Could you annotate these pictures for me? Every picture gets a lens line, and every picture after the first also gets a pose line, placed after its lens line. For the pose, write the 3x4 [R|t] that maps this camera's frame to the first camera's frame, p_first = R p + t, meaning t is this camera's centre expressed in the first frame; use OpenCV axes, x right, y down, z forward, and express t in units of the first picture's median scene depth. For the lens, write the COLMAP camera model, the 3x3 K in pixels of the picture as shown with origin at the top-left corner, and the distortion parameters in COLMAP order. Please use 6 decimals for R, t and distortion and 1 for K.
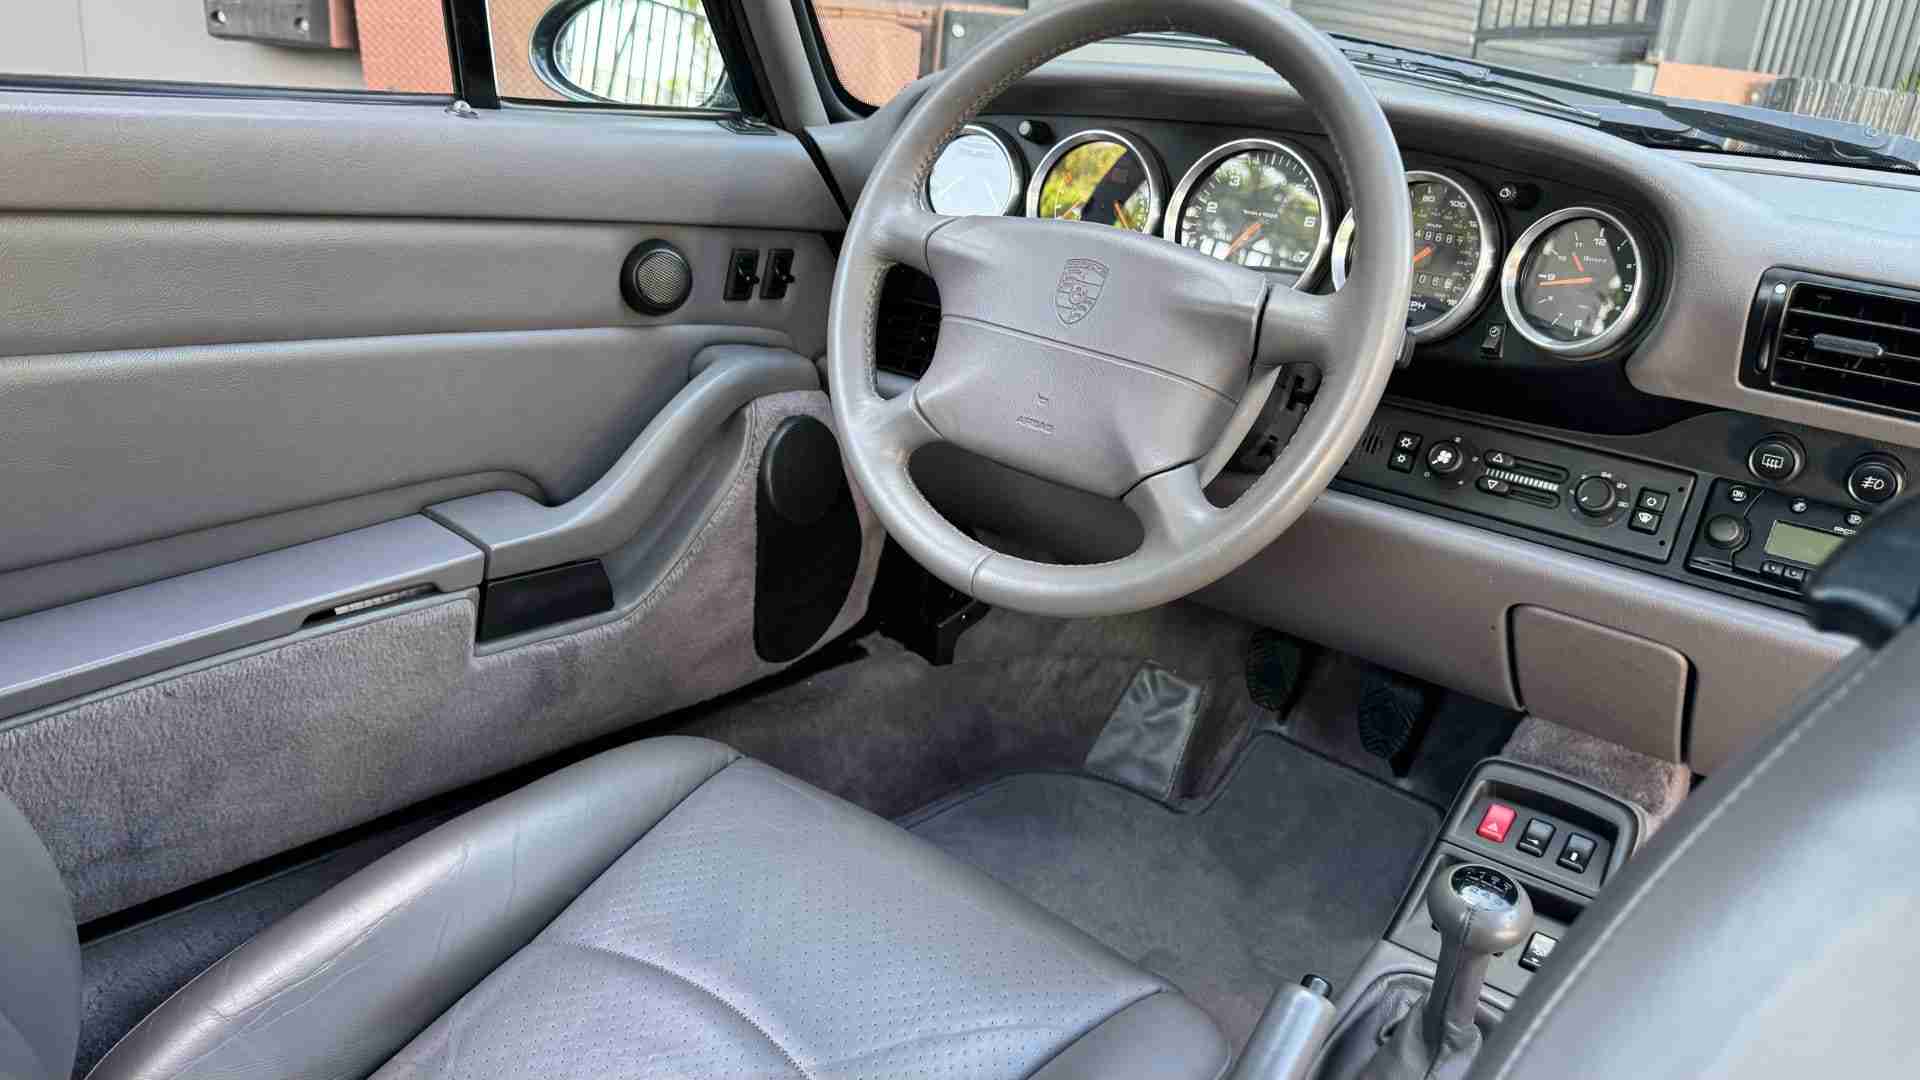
lens RADIAL K [[1381.3, 0, 961.1], [0, 1381.3, 541.2], [0, 0, 1]] dist [0.047660, -0.078584]
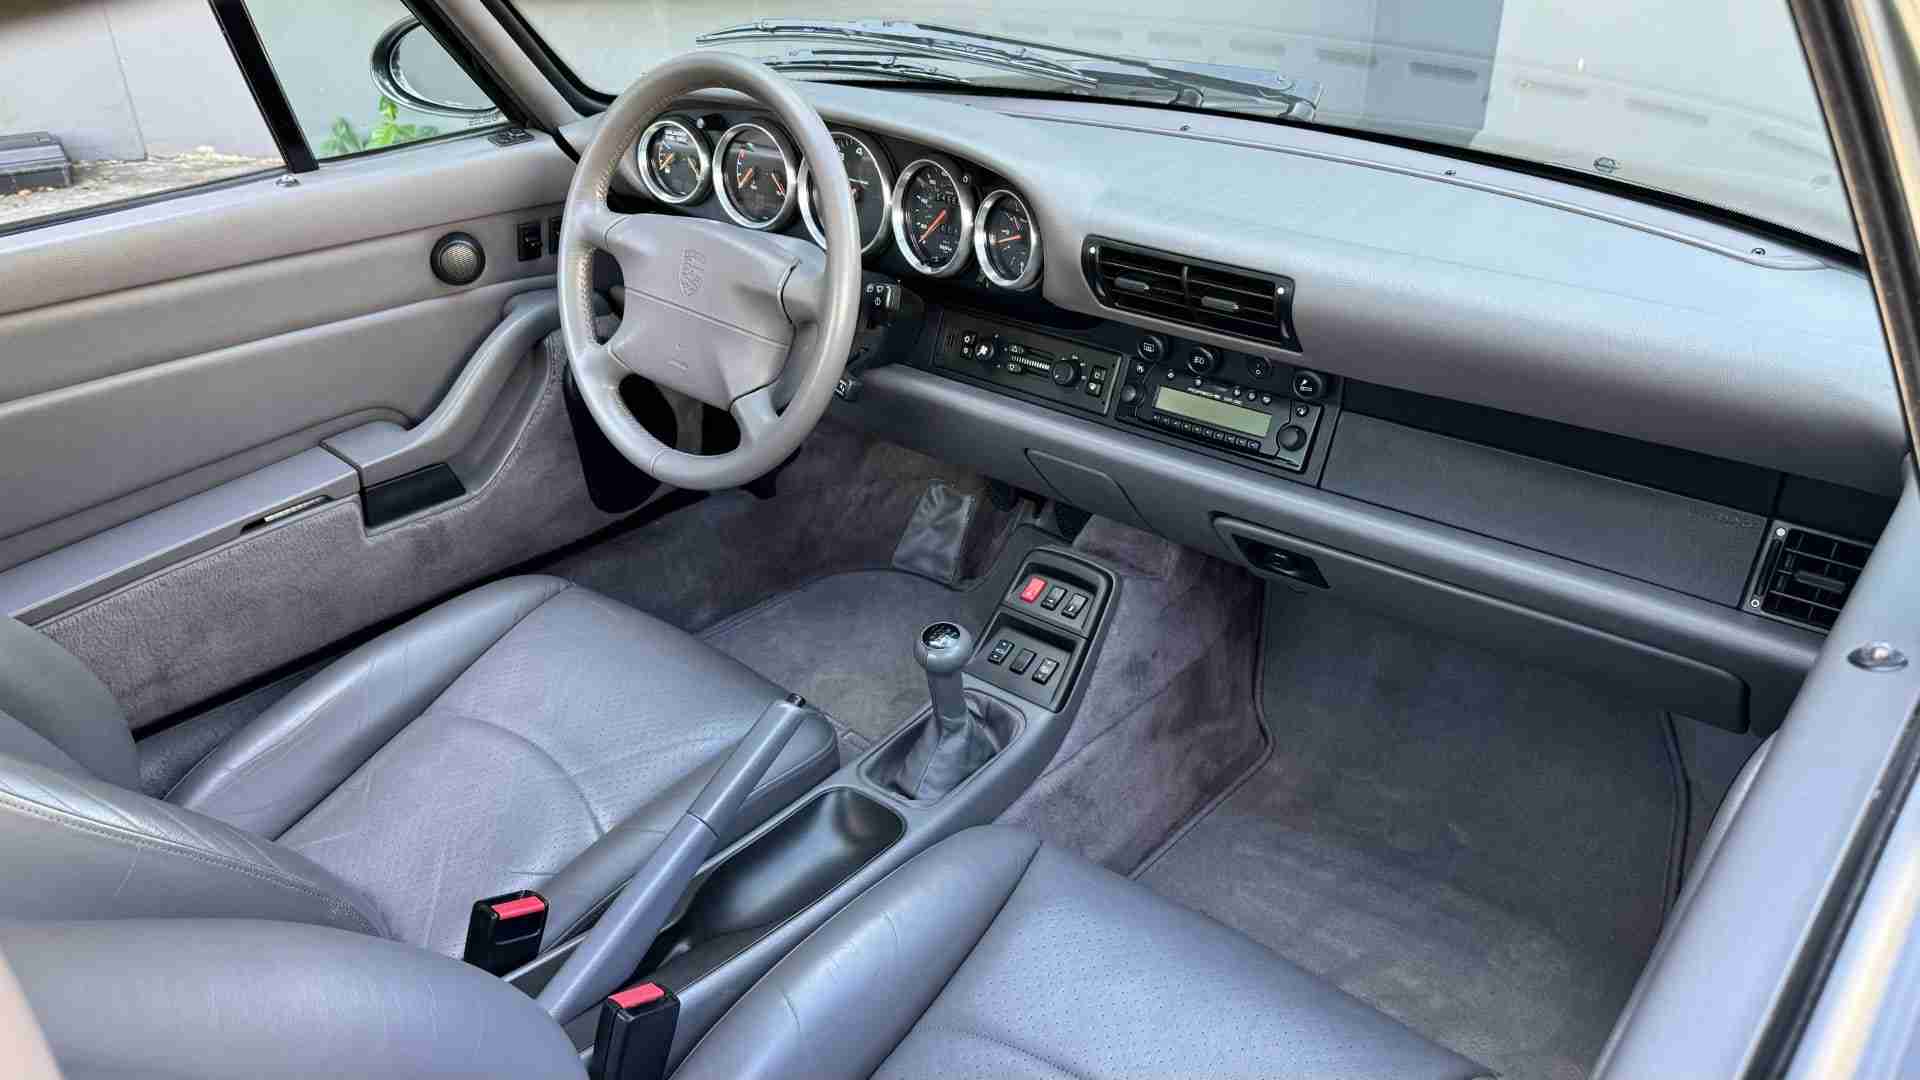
lens RADIAL K [[1381.3, 0, 986.3], [0, 1381.3, 578.4], [0, 0, 1]] dist [0.047660, -0.078584]
pose [[0.994673, -0.081745, -0.062803, 0.411712], [0.092062, 0.978529, 0.184405, -0.090682], [0.046380, -0.189204, 0.980842, -0.463856]]
